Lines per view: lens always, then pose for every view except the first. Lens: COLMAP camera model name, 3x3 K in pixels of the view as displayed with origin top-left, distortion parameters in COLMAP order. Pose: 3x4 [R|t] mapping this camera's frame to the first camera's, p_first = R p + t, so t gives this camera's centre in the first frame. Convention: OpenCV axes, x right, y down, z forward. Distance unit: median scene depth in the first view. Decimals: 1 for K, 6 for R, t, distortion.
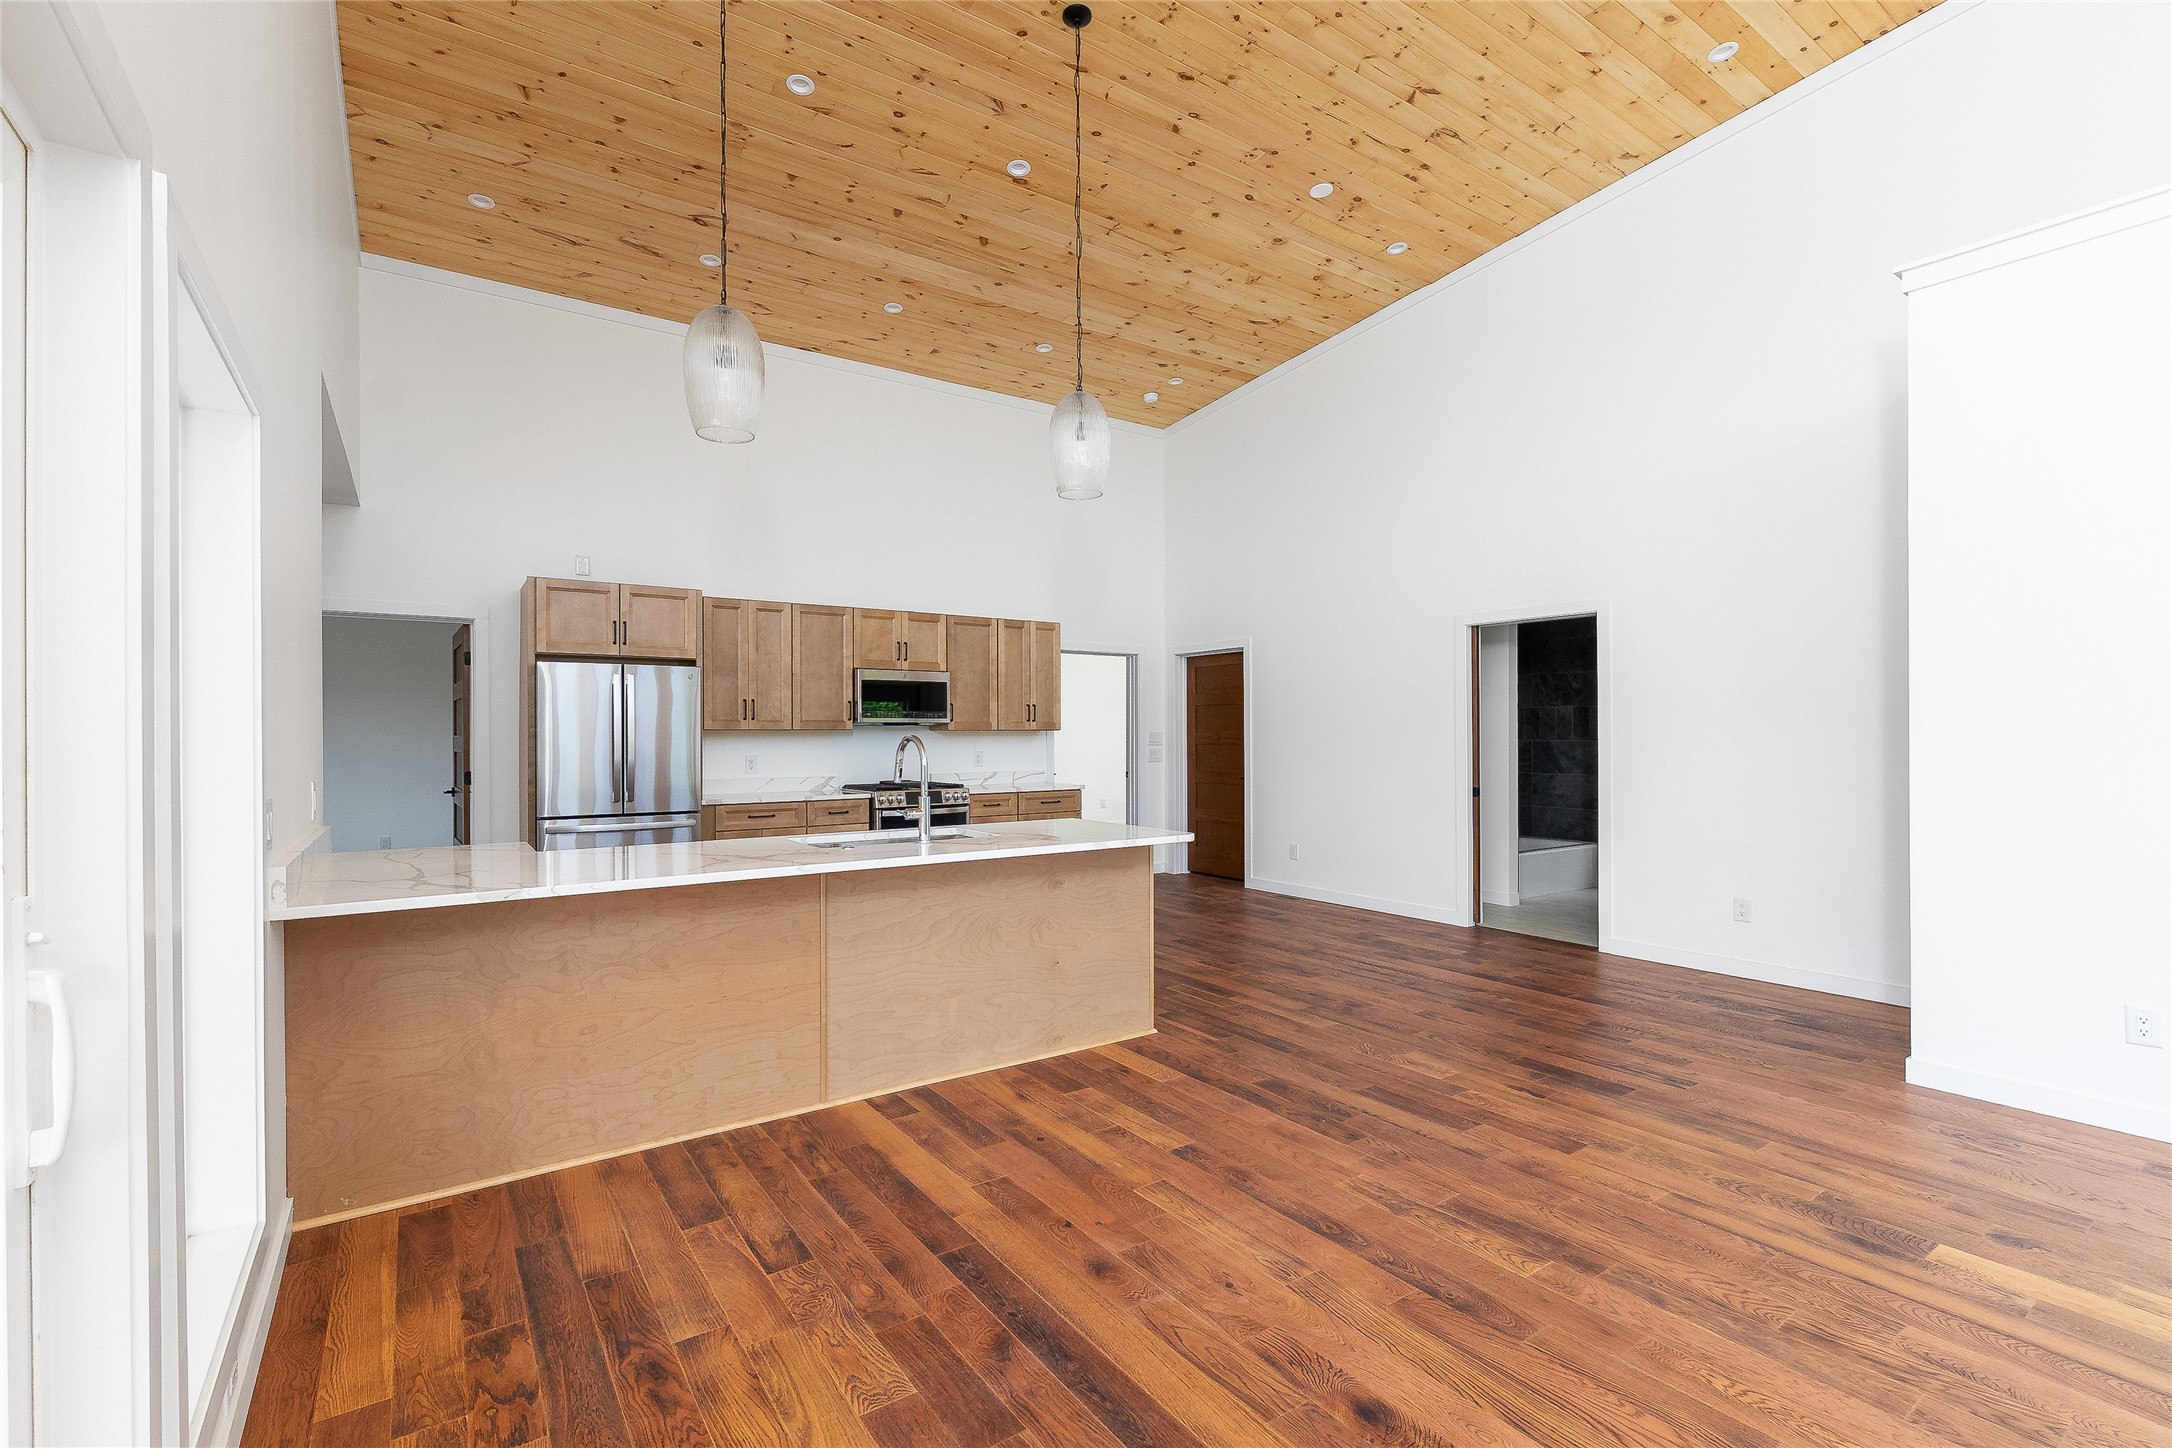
lens RADIAL K [[968.3, 0, 1087.3], [0, 968.3, 735.6], [0, 0, 1]] dist [-0.008019, 0.000157]
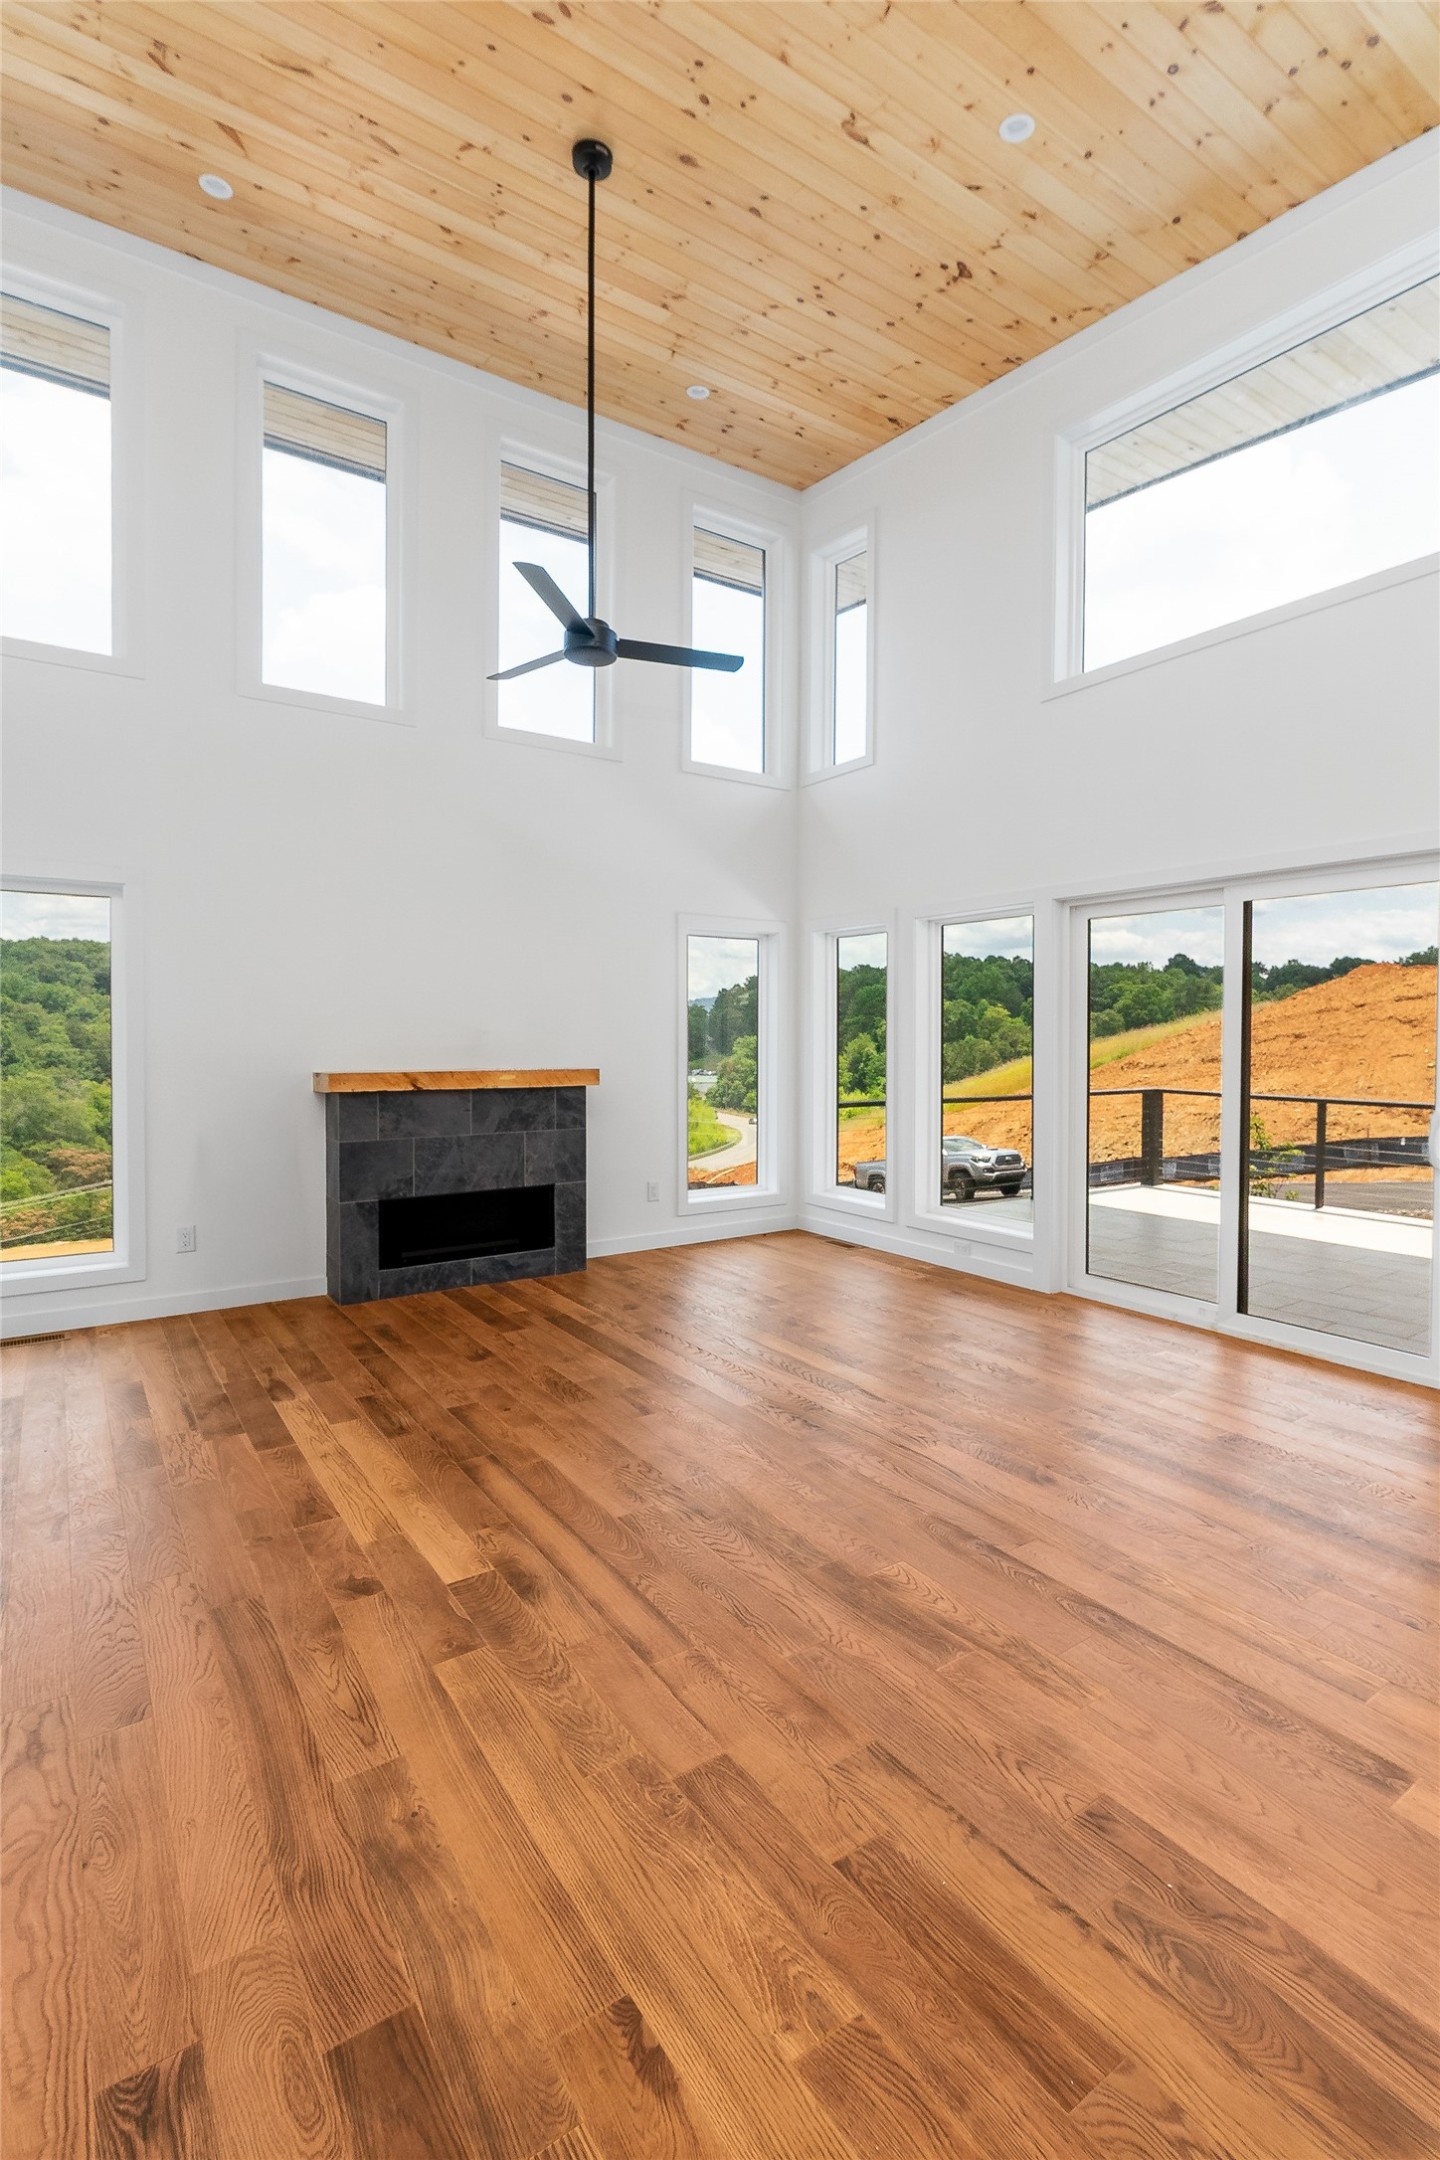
lens RADIAL K [[988.1, 0, 730.1], [0, 988.1, 1053.0], [0, 0, 1]] dist [-0.012038, 0.005035]
pose [[-0.999995, 0.001200, 0.002986, 0.239414], [0.001263, 0.999773, 0.021289, -0.005263], [-0.002959, 0.021293, -0.999769, 0.772392]]
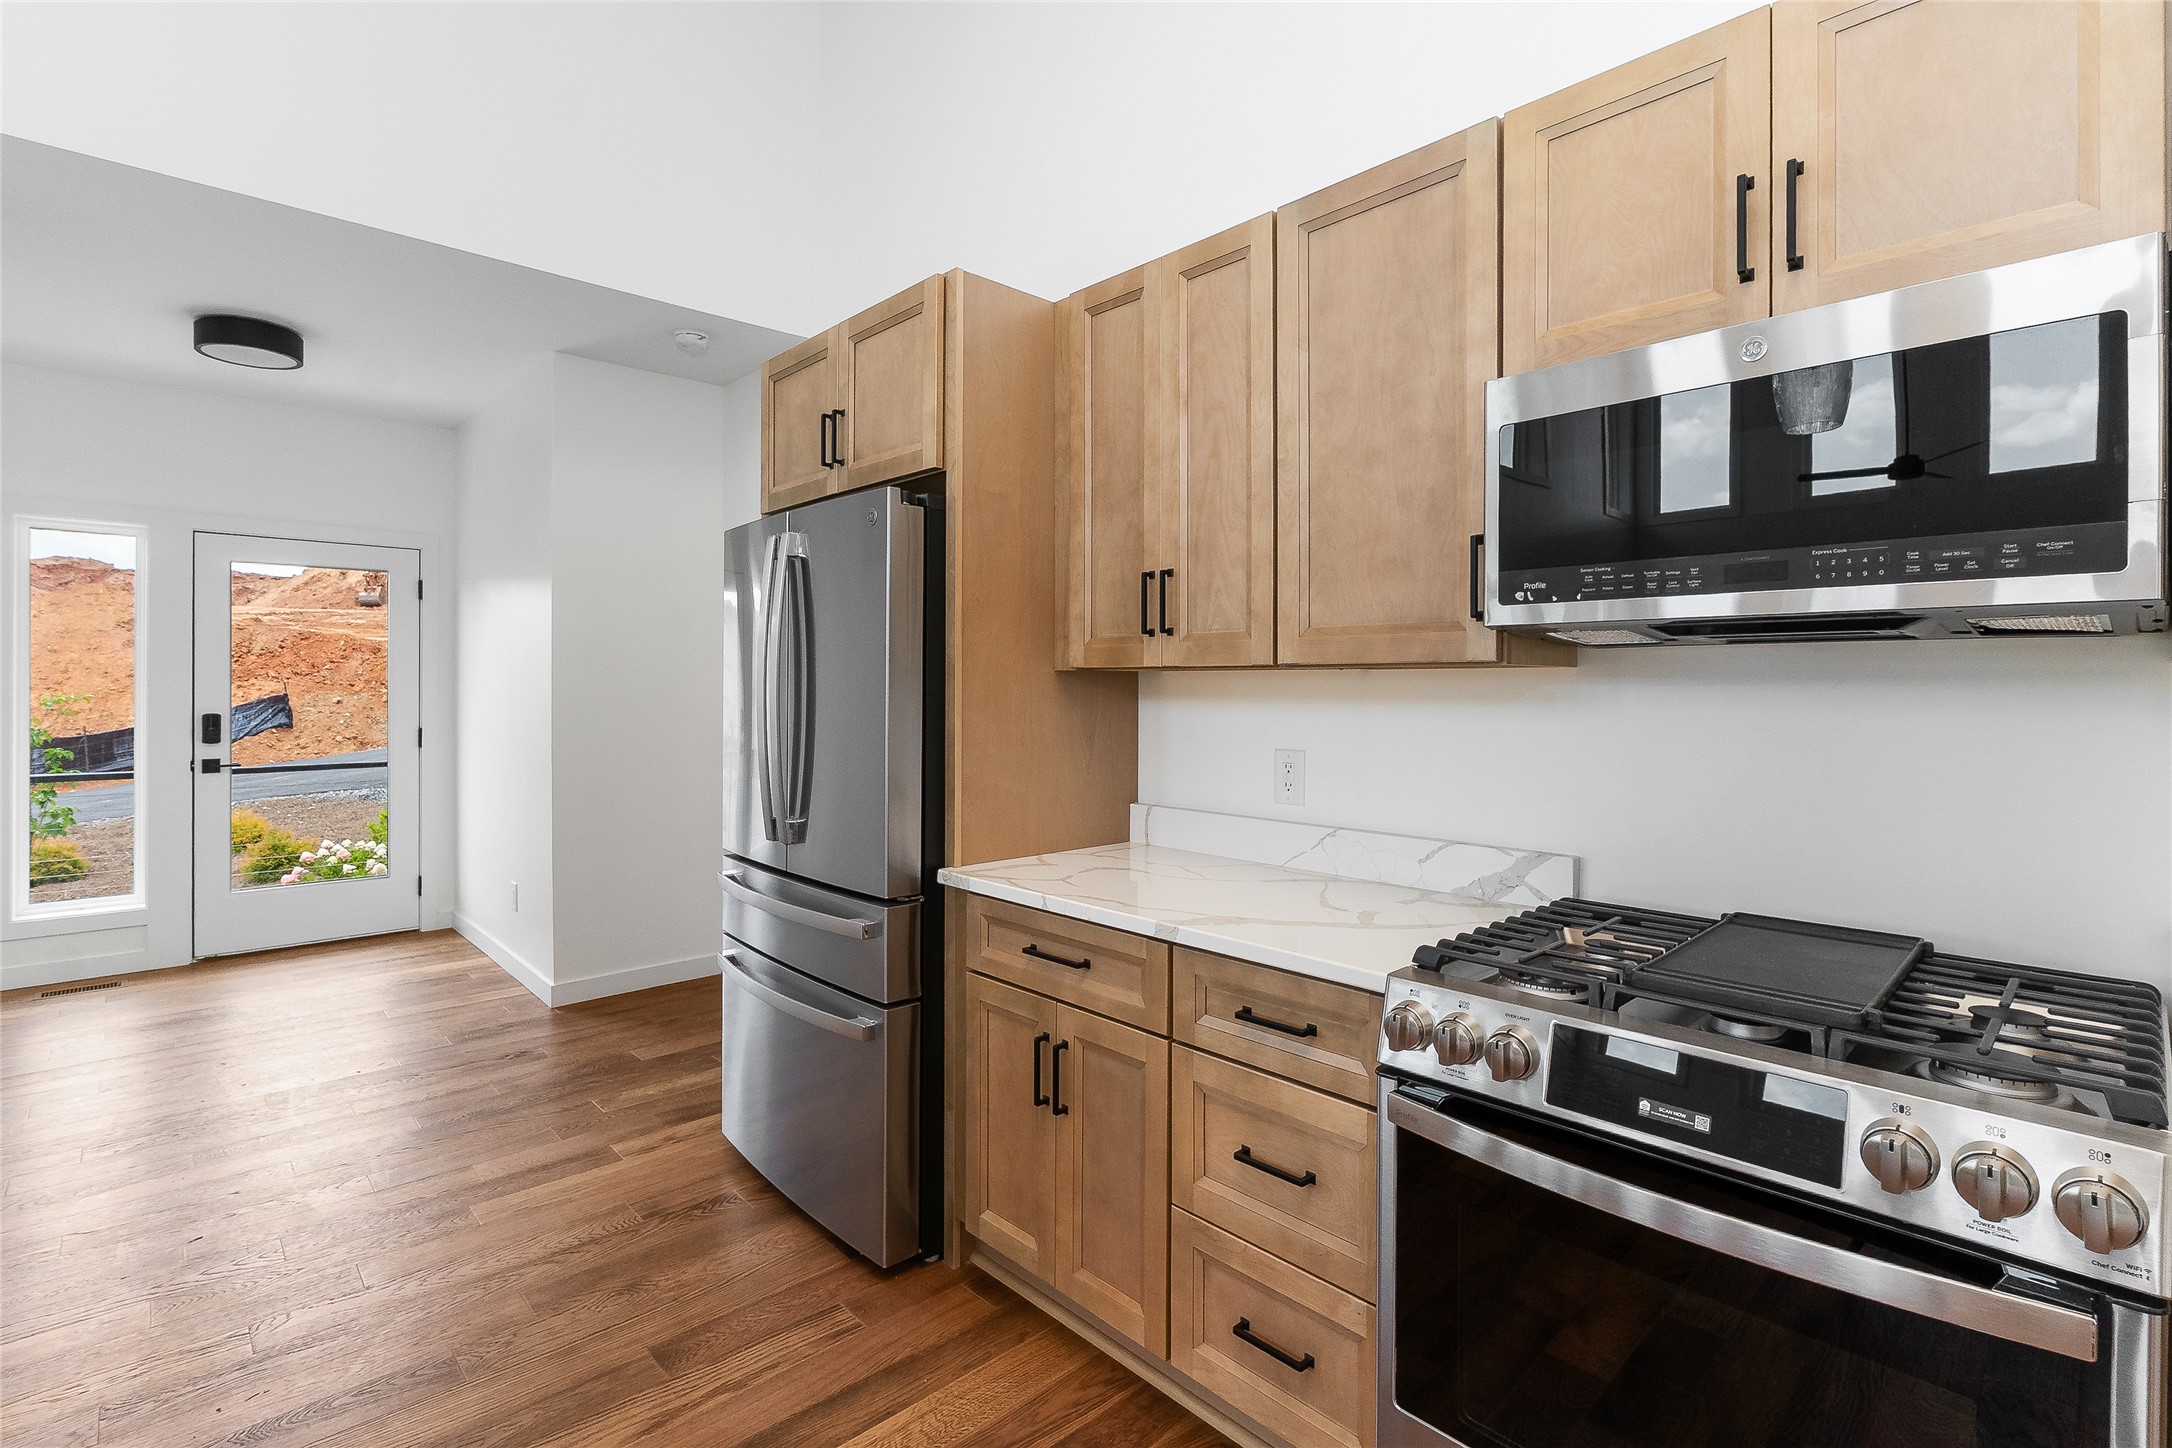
lens RADIAL K [[1009.5, 0, 1092.1], [0, 1009.5, 687.6], [0, 0, 1]] dist [-0.005319, -0.000746]
pose [[0.152325, 0.006137, -0.988311, -0.029726], [-0.004684, 0.999974, 0.005488, -0.001080], [0.988319, 0.003793, 0.152350, 0.998313]]
